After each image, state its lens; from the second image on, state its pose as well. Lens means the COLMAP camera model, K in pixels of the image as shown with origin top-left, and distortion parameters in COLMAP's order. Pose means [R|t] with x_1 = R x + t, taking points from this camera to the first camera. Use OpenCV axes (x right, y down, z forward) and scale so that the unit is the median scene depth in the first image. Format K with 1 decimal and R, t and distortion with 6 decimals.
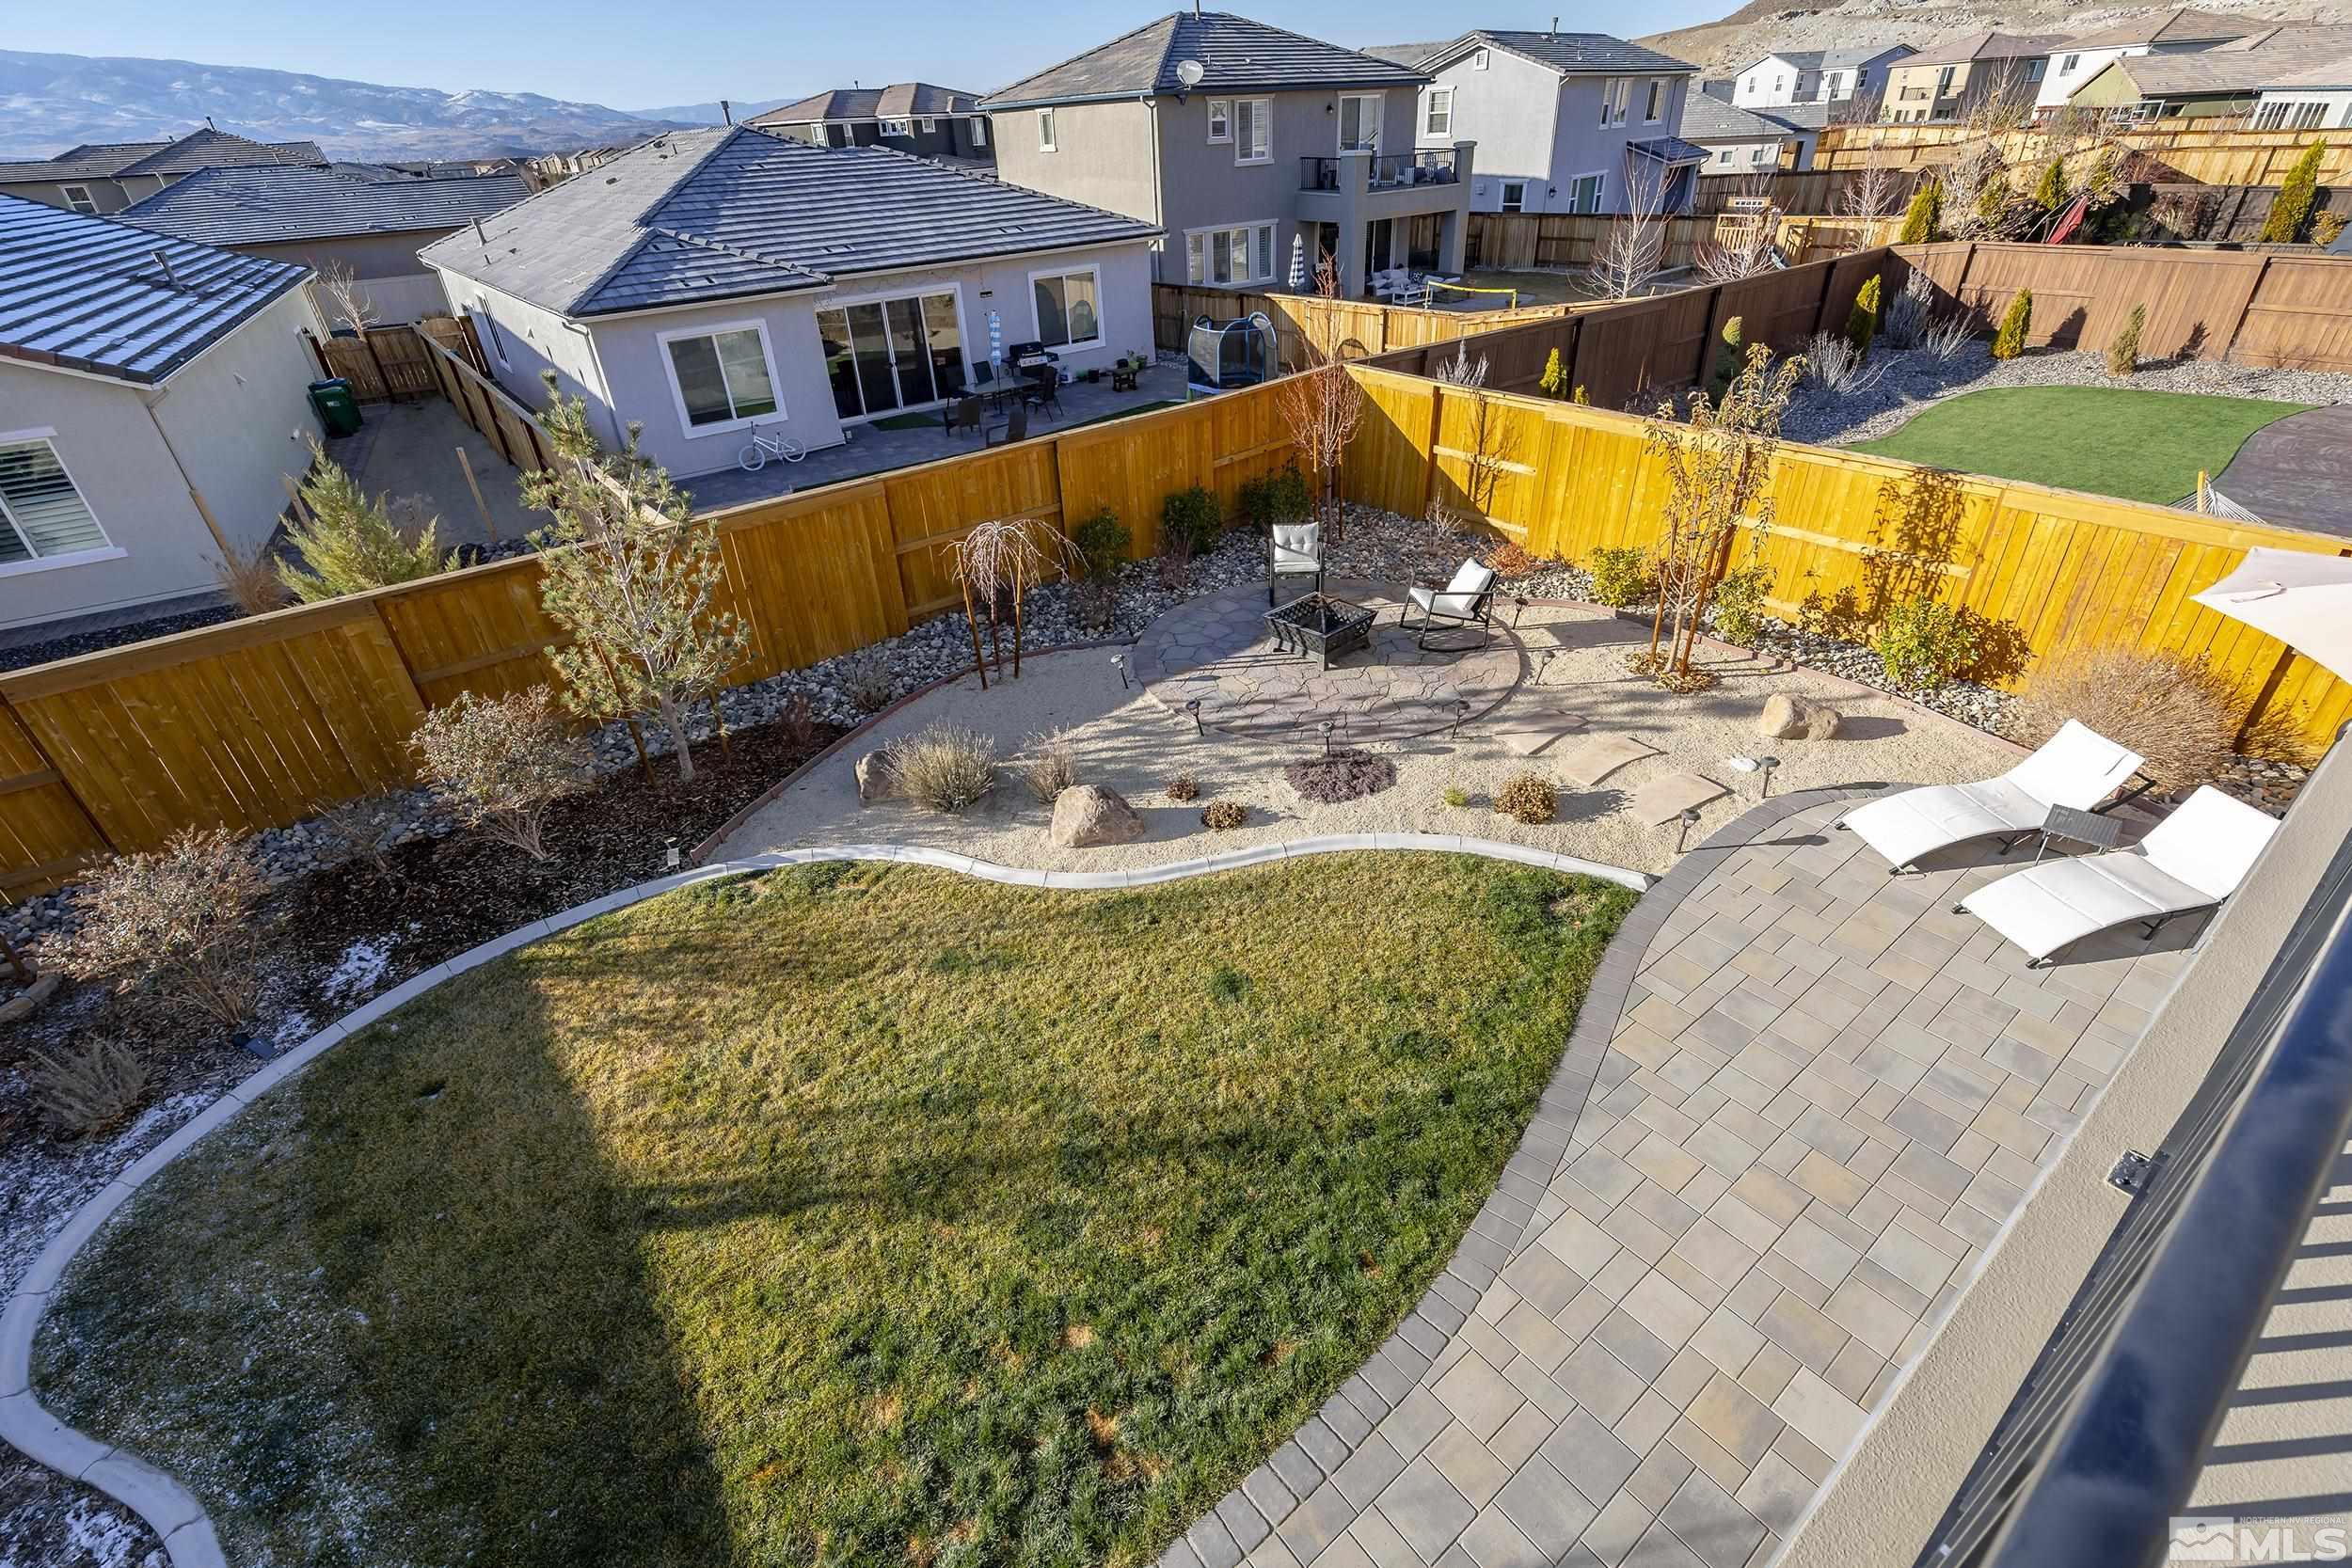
lens RADIAL K [[1062.2, 0, 1176.6], [0, 1062.2, 803.7], [0, 0, 1]] dist [-0.000530, -0.000380]
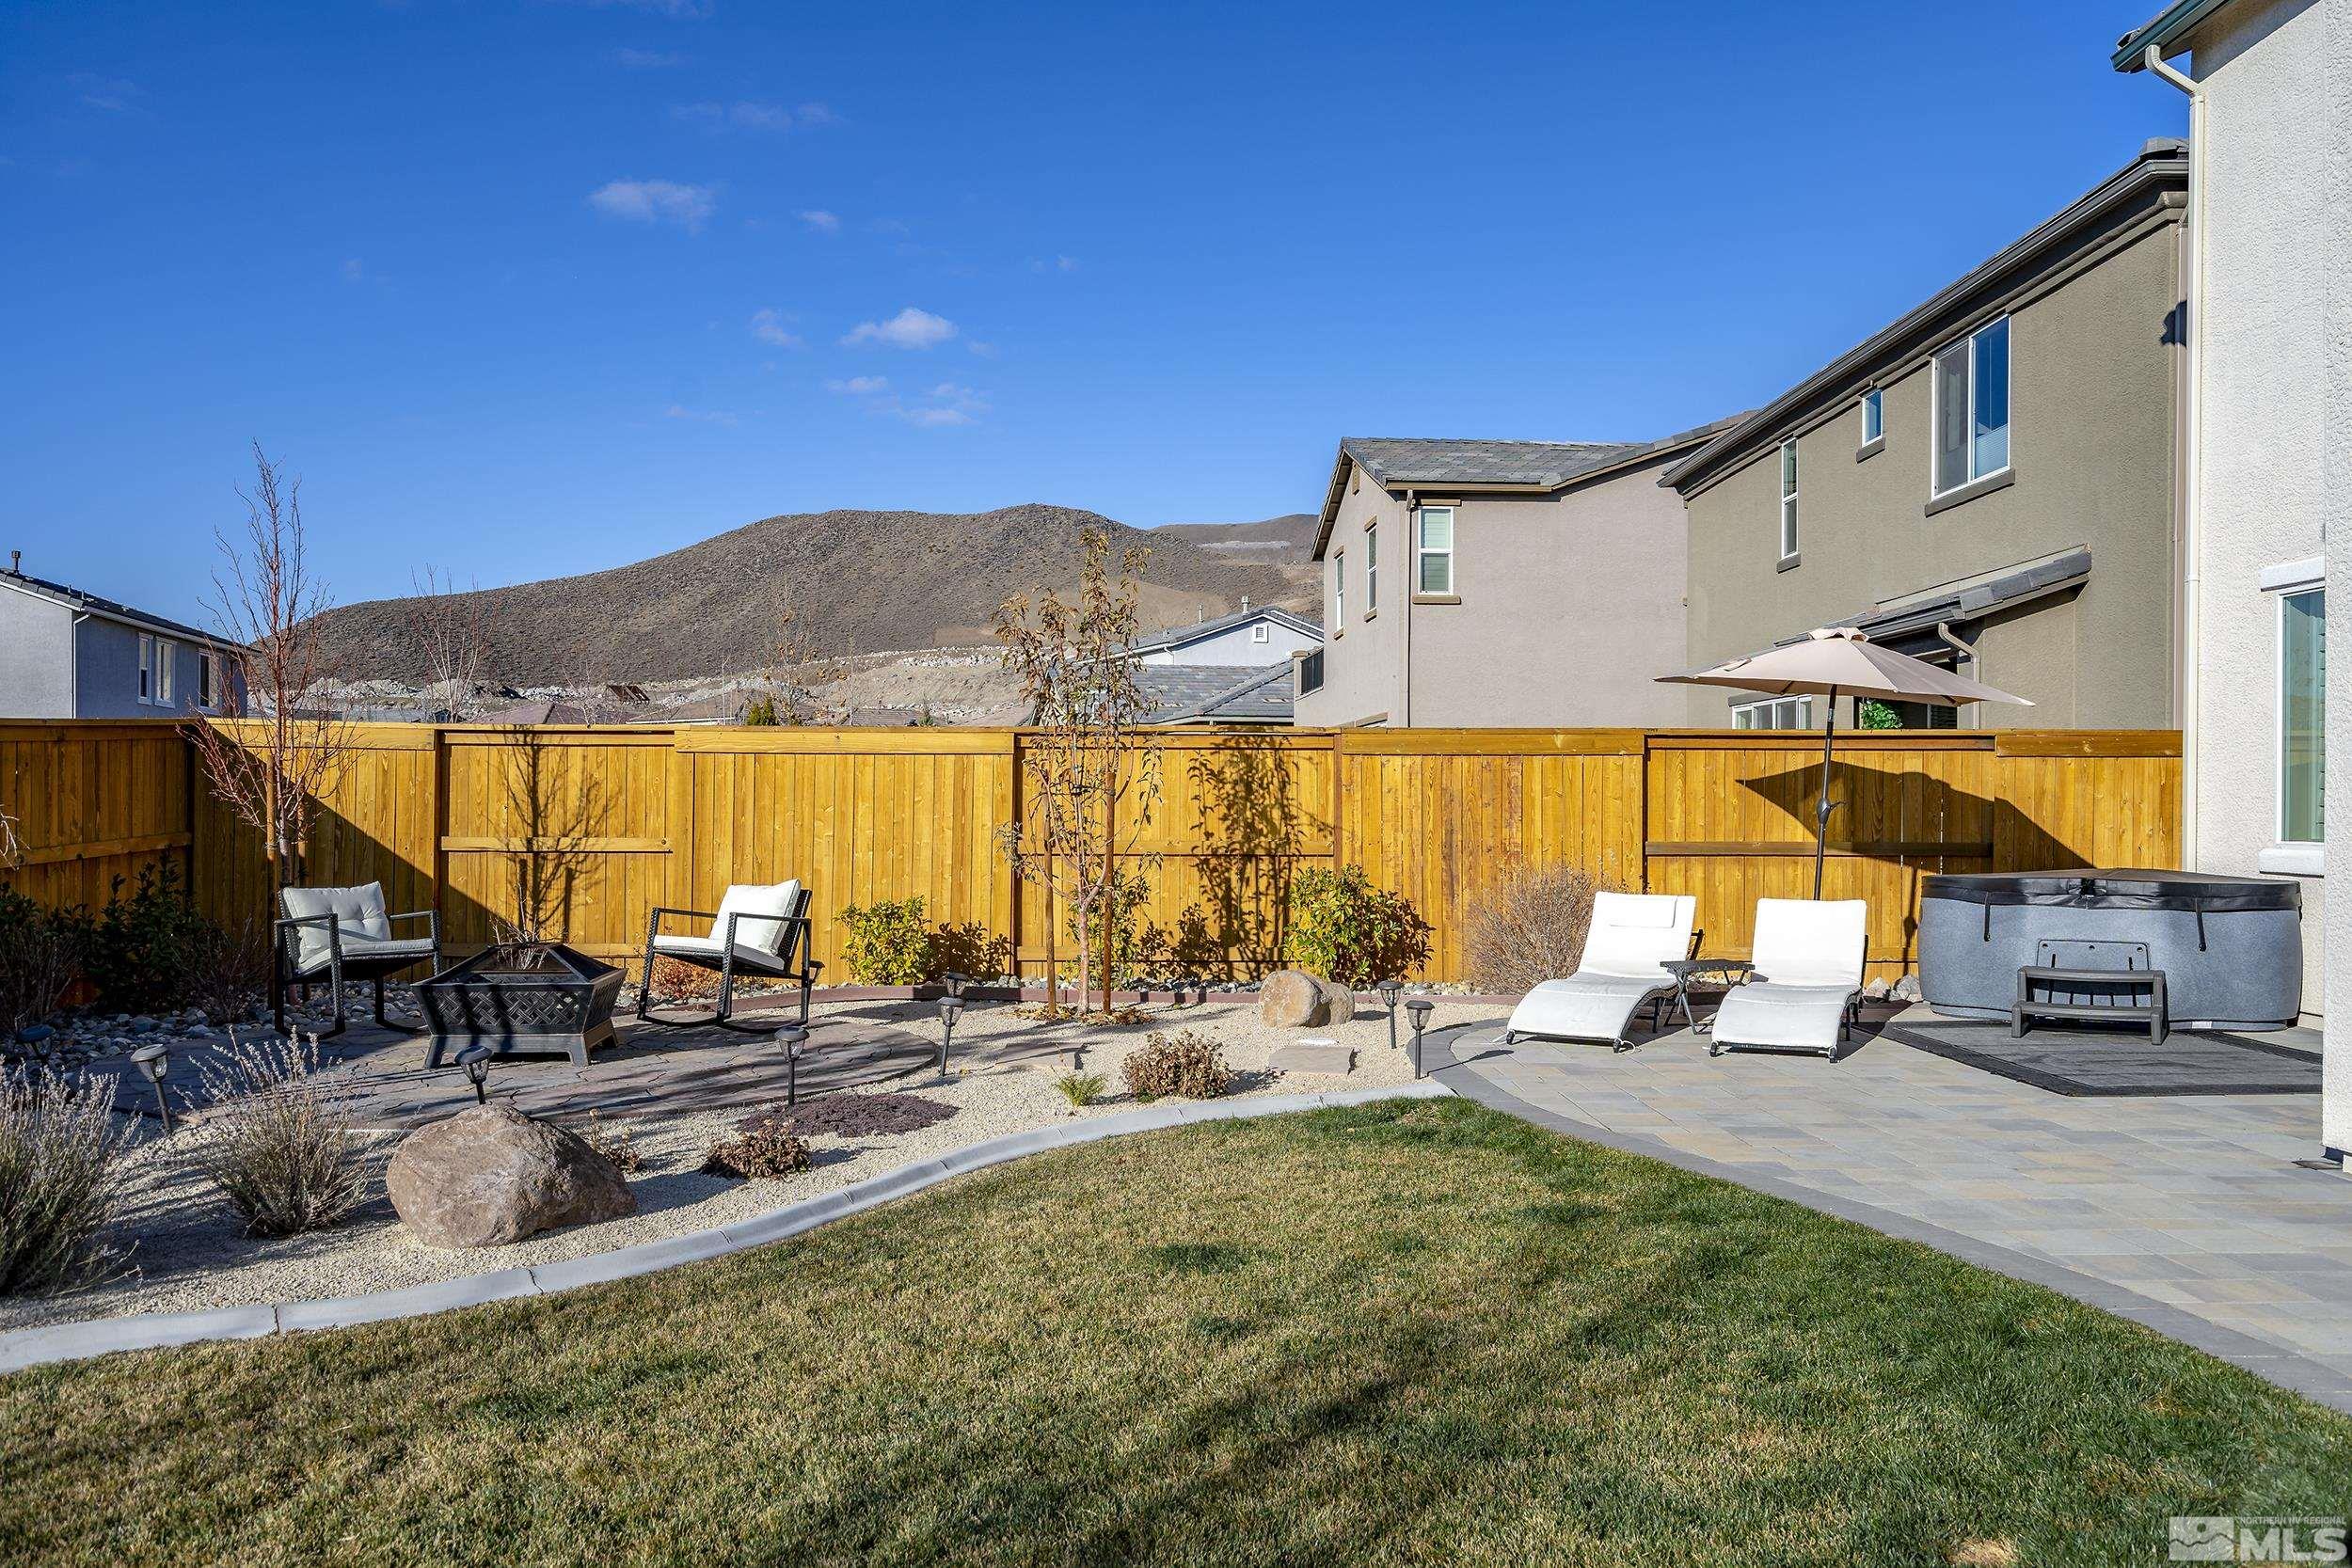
lens RADIAL K [[1887.2, 0, 1152.9], [0, 1887.2, 814.0], [0, 0, 1]] dist [0.004089, -0.000474]
pose [[0.619014, 0.041022, 0.784308, -0.292731], [0.400193, 0.842789, -0.359933, 0.147130], [-0.675771, 0.536678, 0.505282, 0.264902]]
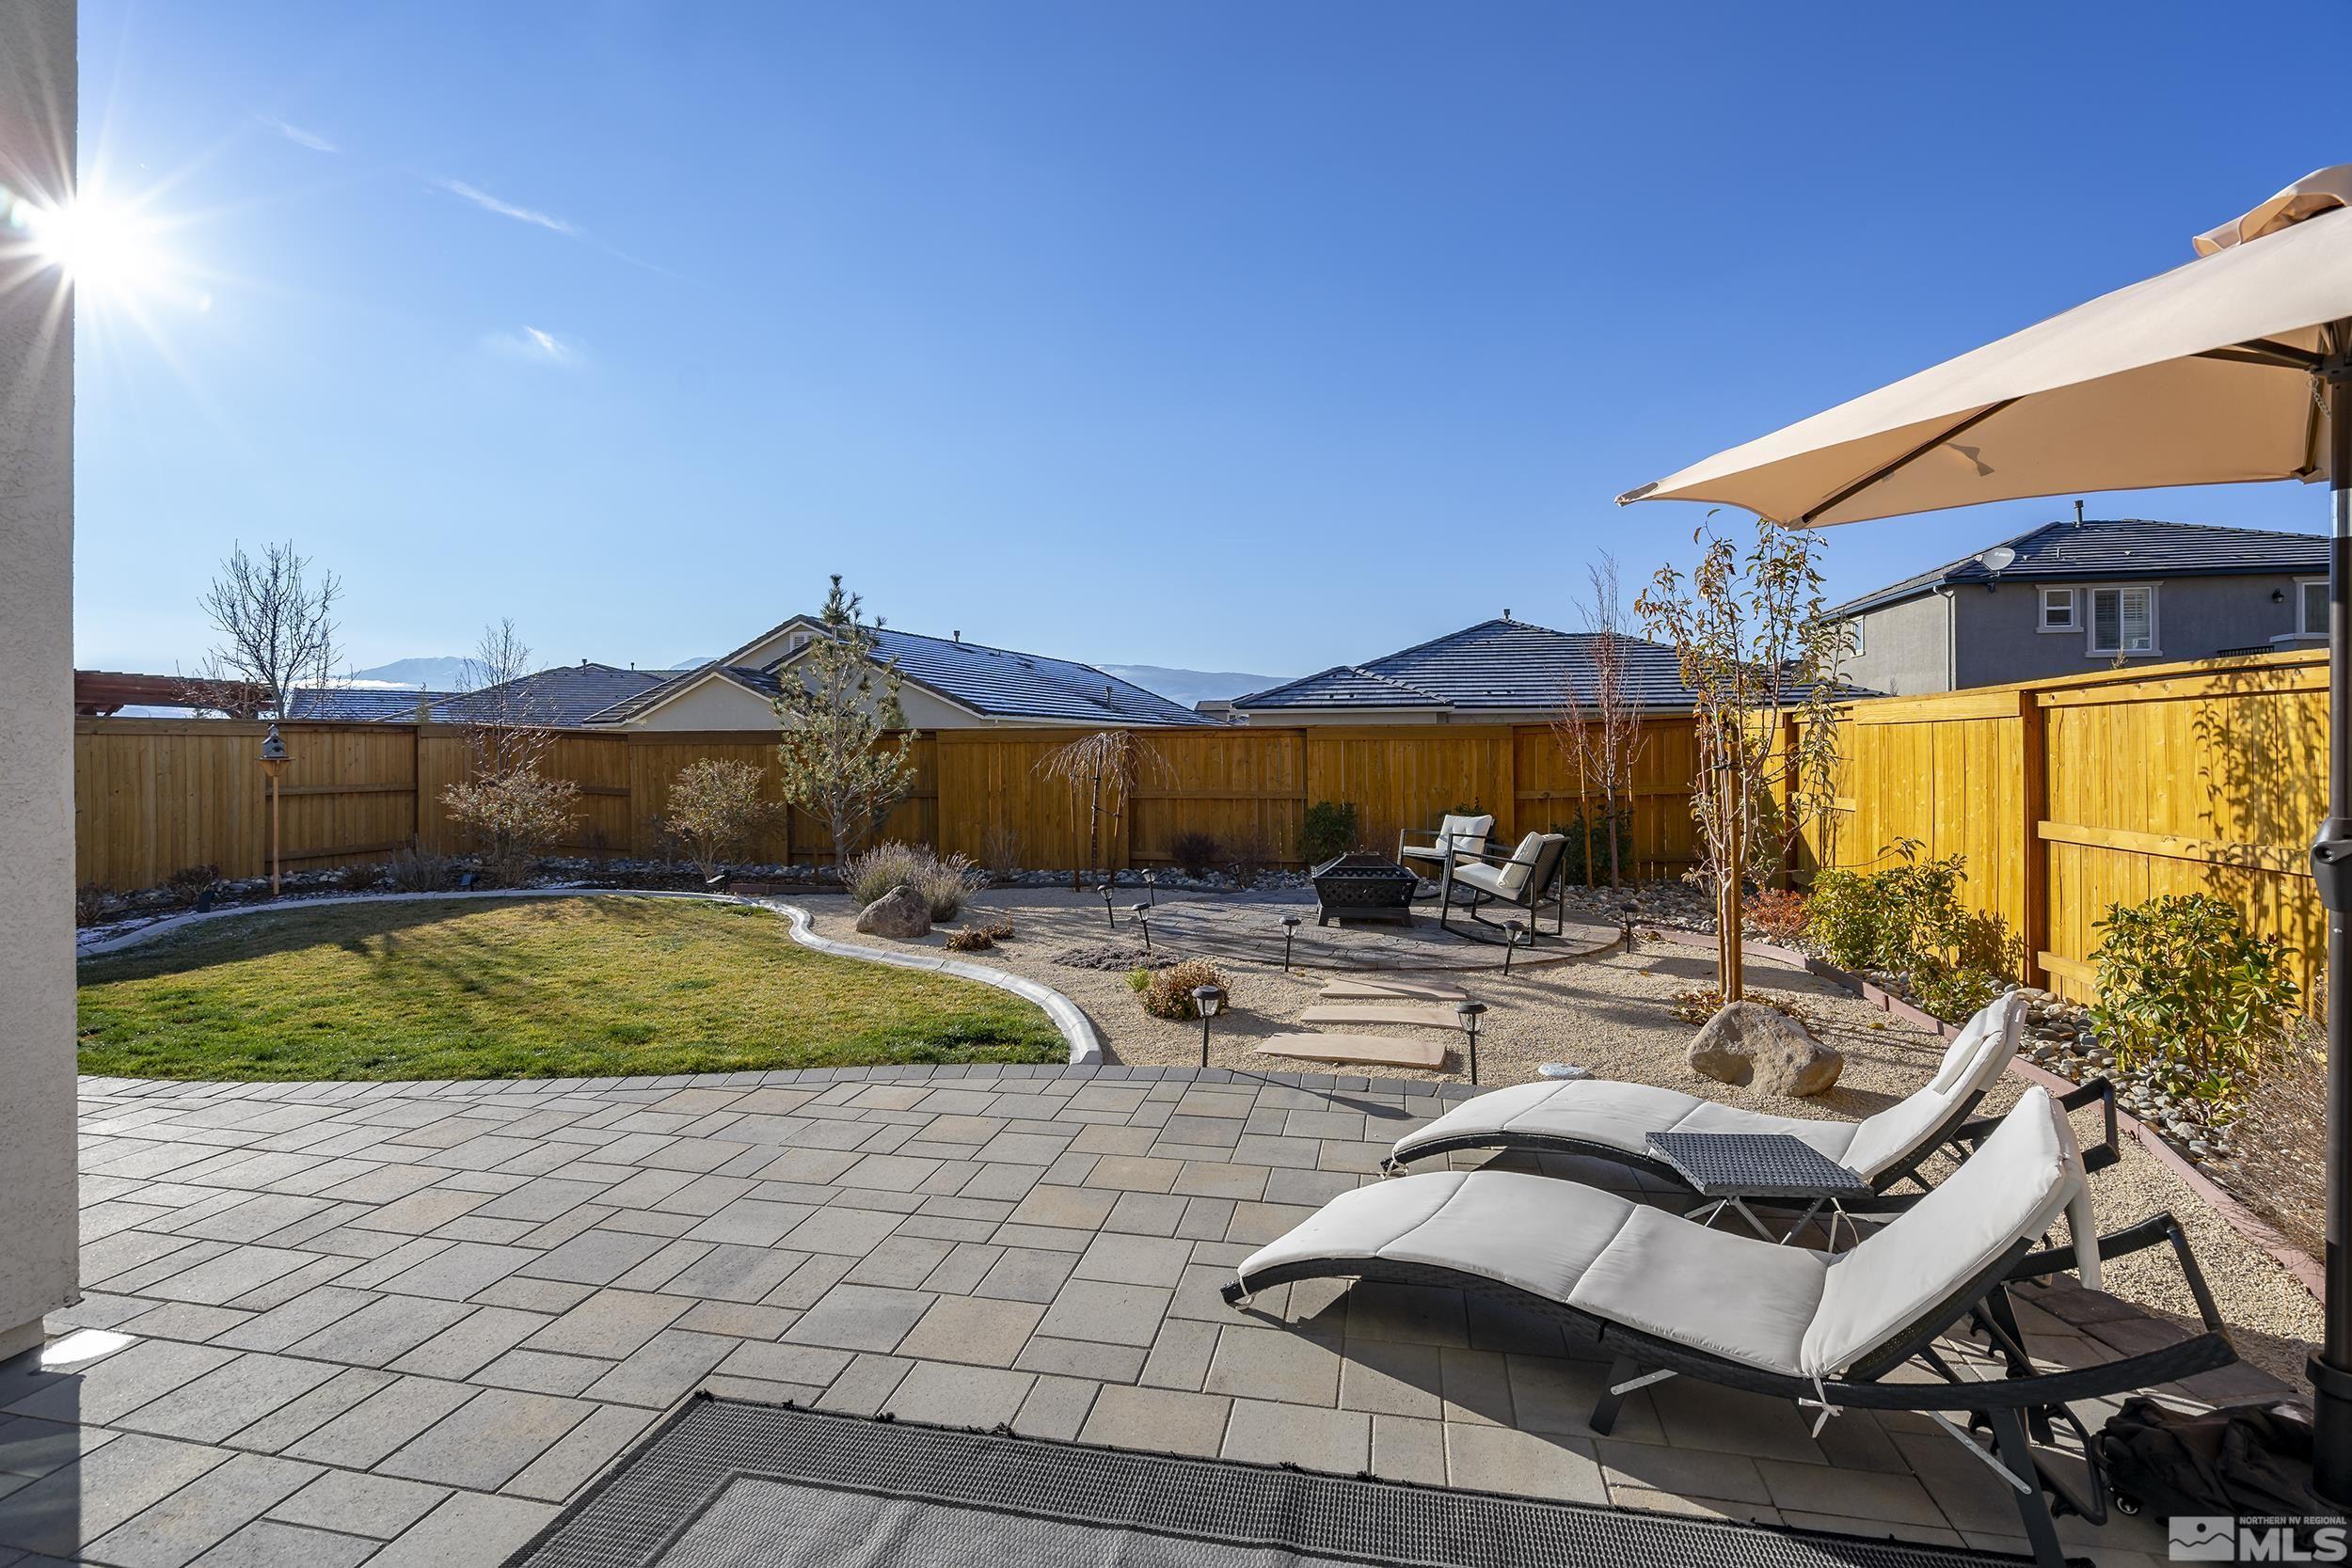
lens RADIAL K [[1093.0, 0, 1182.0], [0, 1093.0, 742.0], [0, 0, 1]] dist [0.001427, 0.000224]
pose [[0.646401, 0.035559, -0.762169, 0.551075], [-0.433954, 0.838751, -0.328909, 0.060595], [0.627574, 0.543353, 0.557600, 0.308743]]
